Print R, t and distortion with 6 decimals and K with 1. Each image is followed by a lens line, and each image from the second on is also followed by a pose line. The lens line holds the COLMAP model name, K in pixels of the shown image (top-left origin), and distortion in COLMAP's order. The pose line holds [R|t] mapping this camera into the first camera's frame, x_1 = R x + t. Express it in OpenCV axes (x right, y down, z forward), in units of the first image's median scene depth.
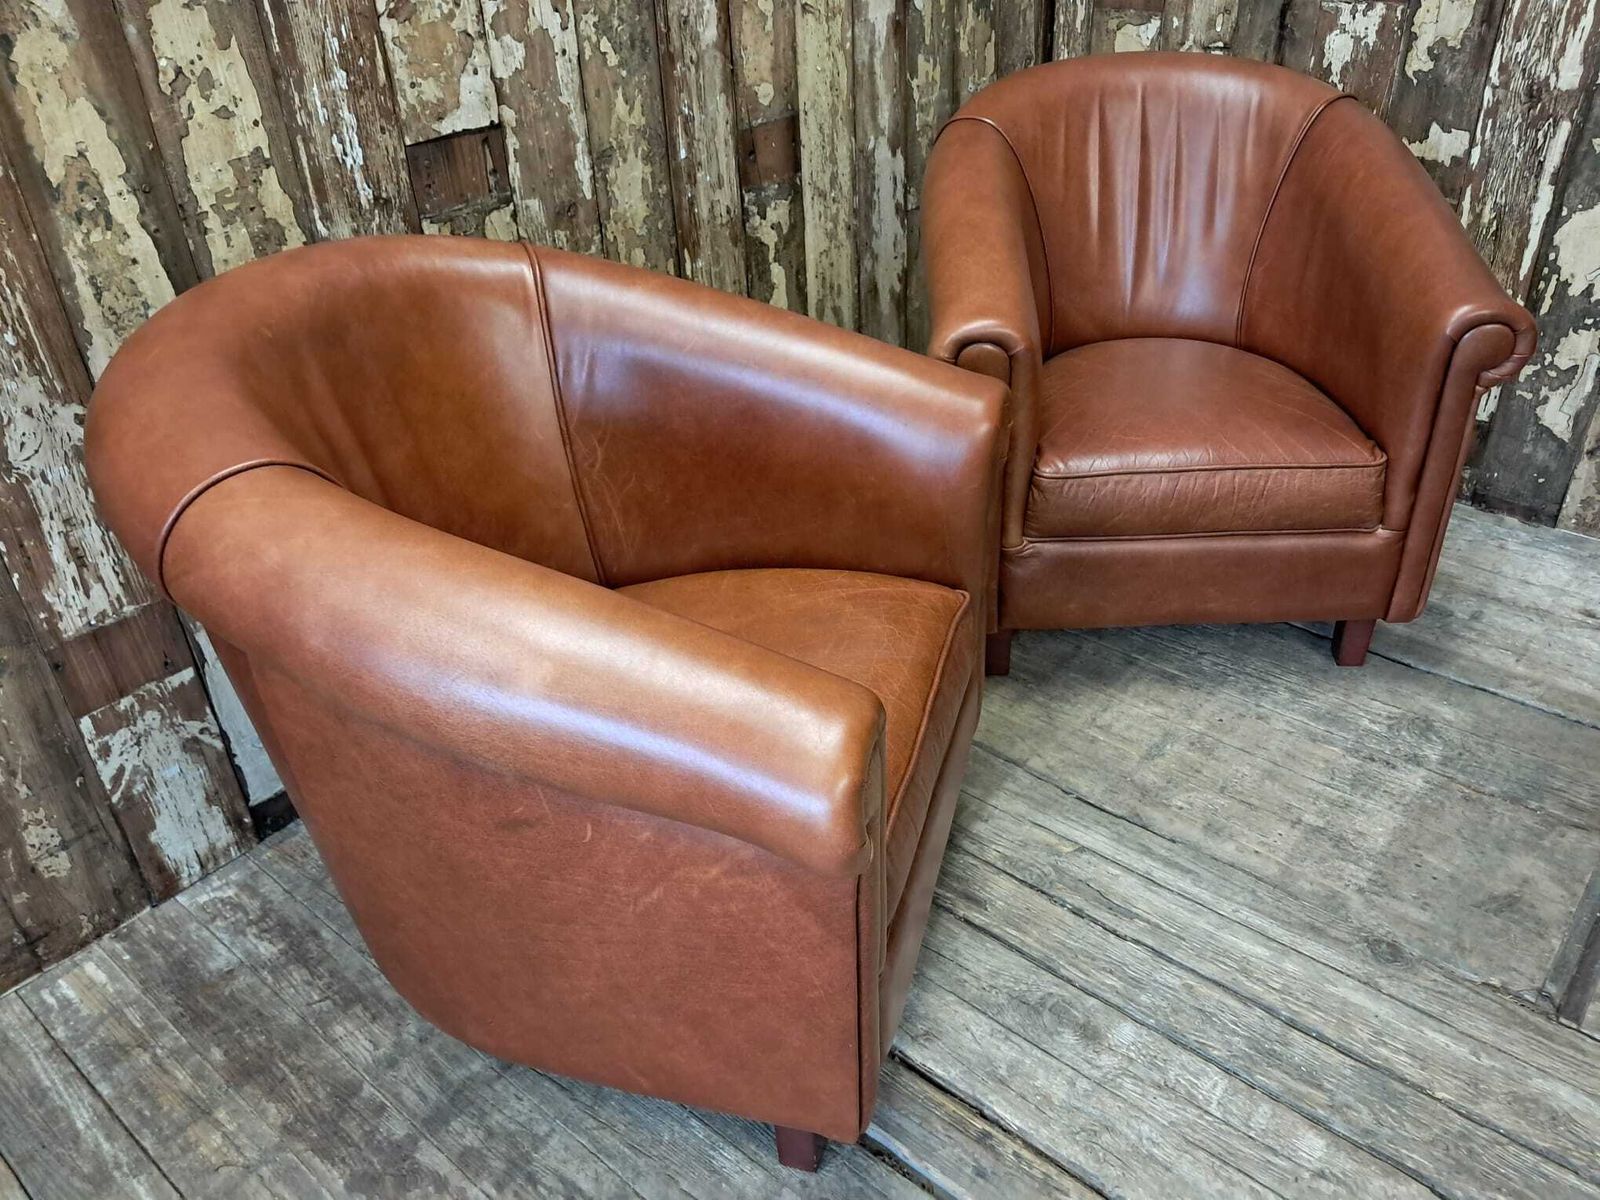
lens RADIAL K [[1273.6, 0, 835.5], [0, 1273.6, 597.1], [0, 0, 1]] dist [0.015248, -0.014874]
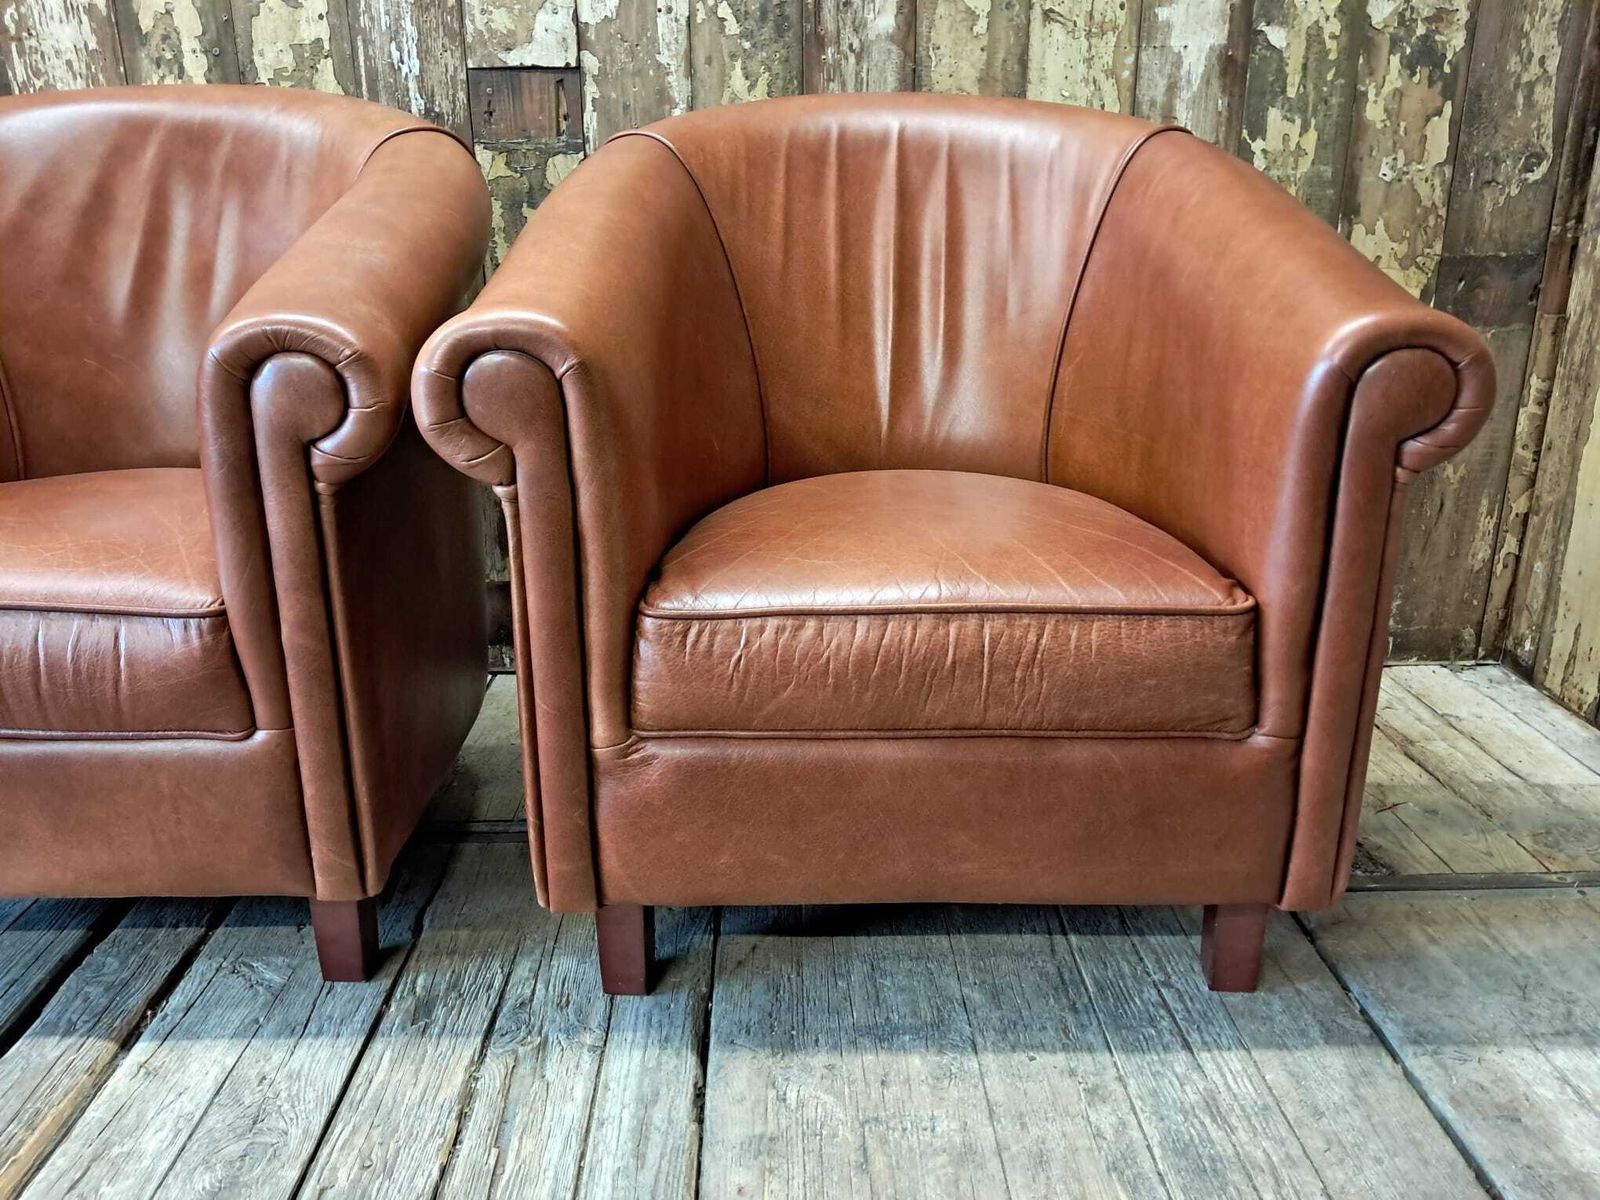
lens RADIAL K [[1273.6, 0, 813.6], [0, 1273.6, 603.4], [0, 0, 1]] dist [0.015248, -0.014874]
pose [[0.656580, 0.265653, -0.705925, 0.681822], [-0.420542, 0.905881, -0.050245, -0.020213], [0.626136, 0.329861, 0.706502, 0.557768]]
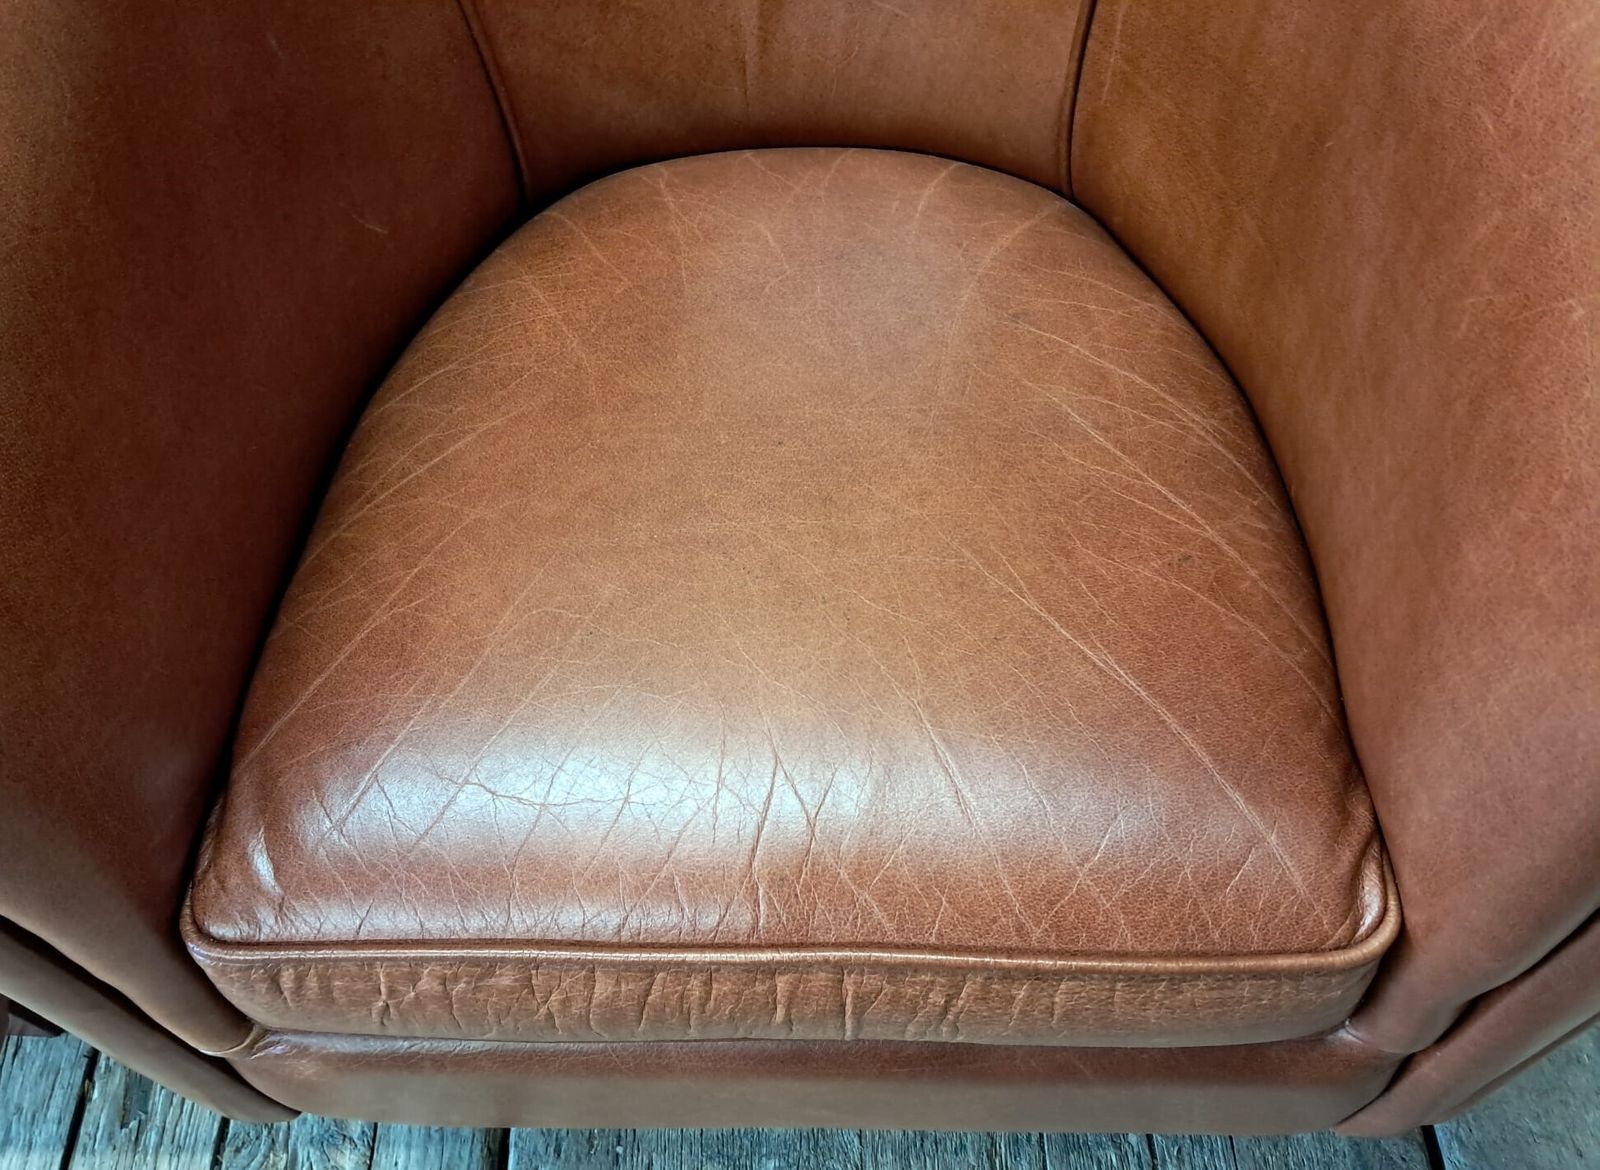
lens RADIAL K [[1311.4, 0, 783.8], [0, 1311.4, 633.0], [0, 0, 1]] dist [-0.002809, -0.019194]
pose [[0.641073, 0.644608, -0.416540, 0.381061], [-0.382186, 0.738786, 0.555094, -0.303910], [0.665552, -0.196660, 0.719976, 0.817941]]
